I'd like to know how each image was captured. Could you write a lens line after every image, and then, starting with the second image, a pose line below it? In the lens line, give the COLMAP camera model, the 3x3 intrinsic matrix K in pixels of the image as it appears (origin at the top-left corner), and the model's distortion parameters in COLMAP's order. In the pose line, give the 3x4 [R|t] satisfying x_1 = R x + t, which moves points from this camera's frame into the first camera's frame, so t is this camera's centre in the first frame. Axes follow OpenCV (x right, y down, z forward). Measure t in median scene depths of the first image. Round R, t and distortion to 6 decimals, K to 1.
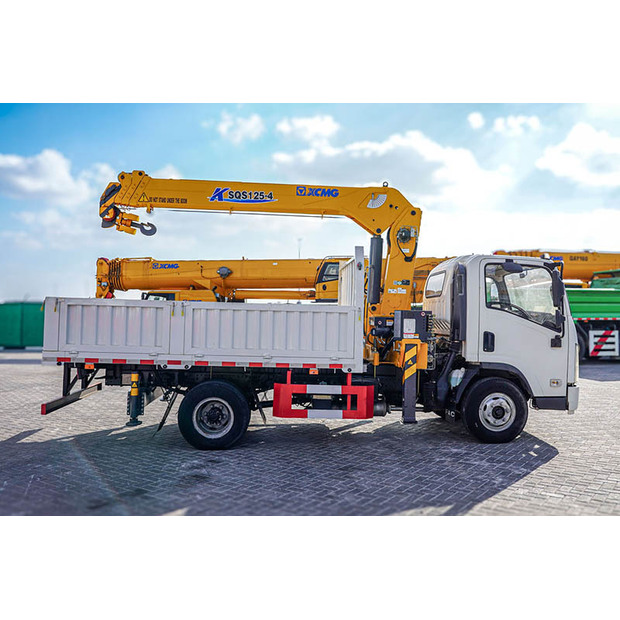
lens RADIAL K [[612.3, 0, 310.0], [0, 612.3, 310.0], [0, 0, 1]] dist [-0.003656, 0.001522]
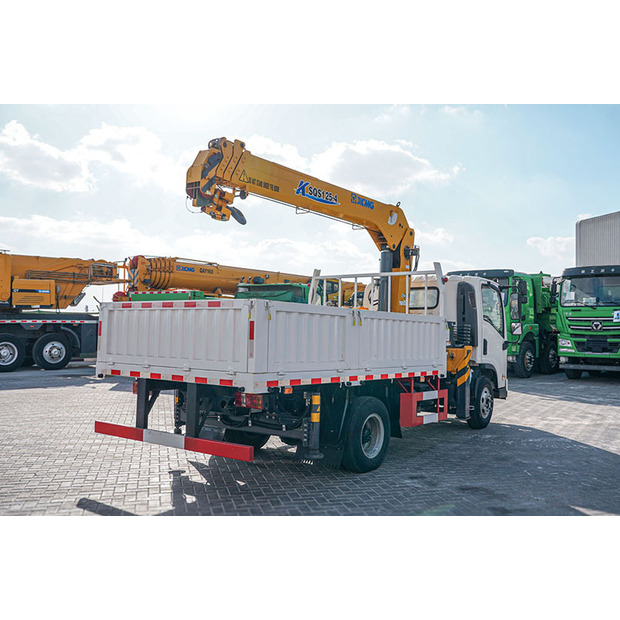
lens RADIAL K [[628.8, 0, 310.0], [0, 628.8, 310.0], [0, 0, 1]] dist [0.001862, 0.001444]
pose [[0.644670, 0.021610, 0.764156, -0.839631], [-0.013590, 0.999766, -0.016809, 0.002951], [-0.764340, 0.000452, 0.644813, 0.407462]]
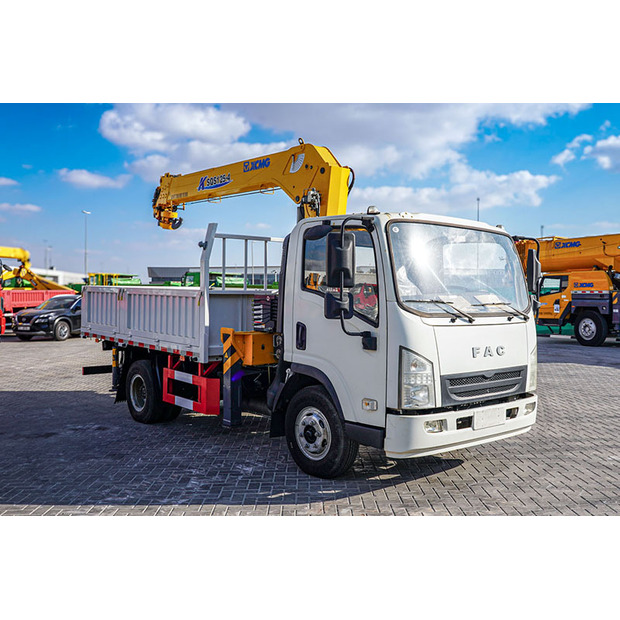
lens RADIAL K [[628.8, 0, 310.0], [0, 628.8, 310.0], [0, 0, 1]] dist [0.001862, 0.001444]
pose [[0.598709, 0.014591, -0.800834, 0.825245], [0.003831, 0.999770, 0.021080, 0.004121], [0.800958, -0.015689, 0.598516, 0.507388]]
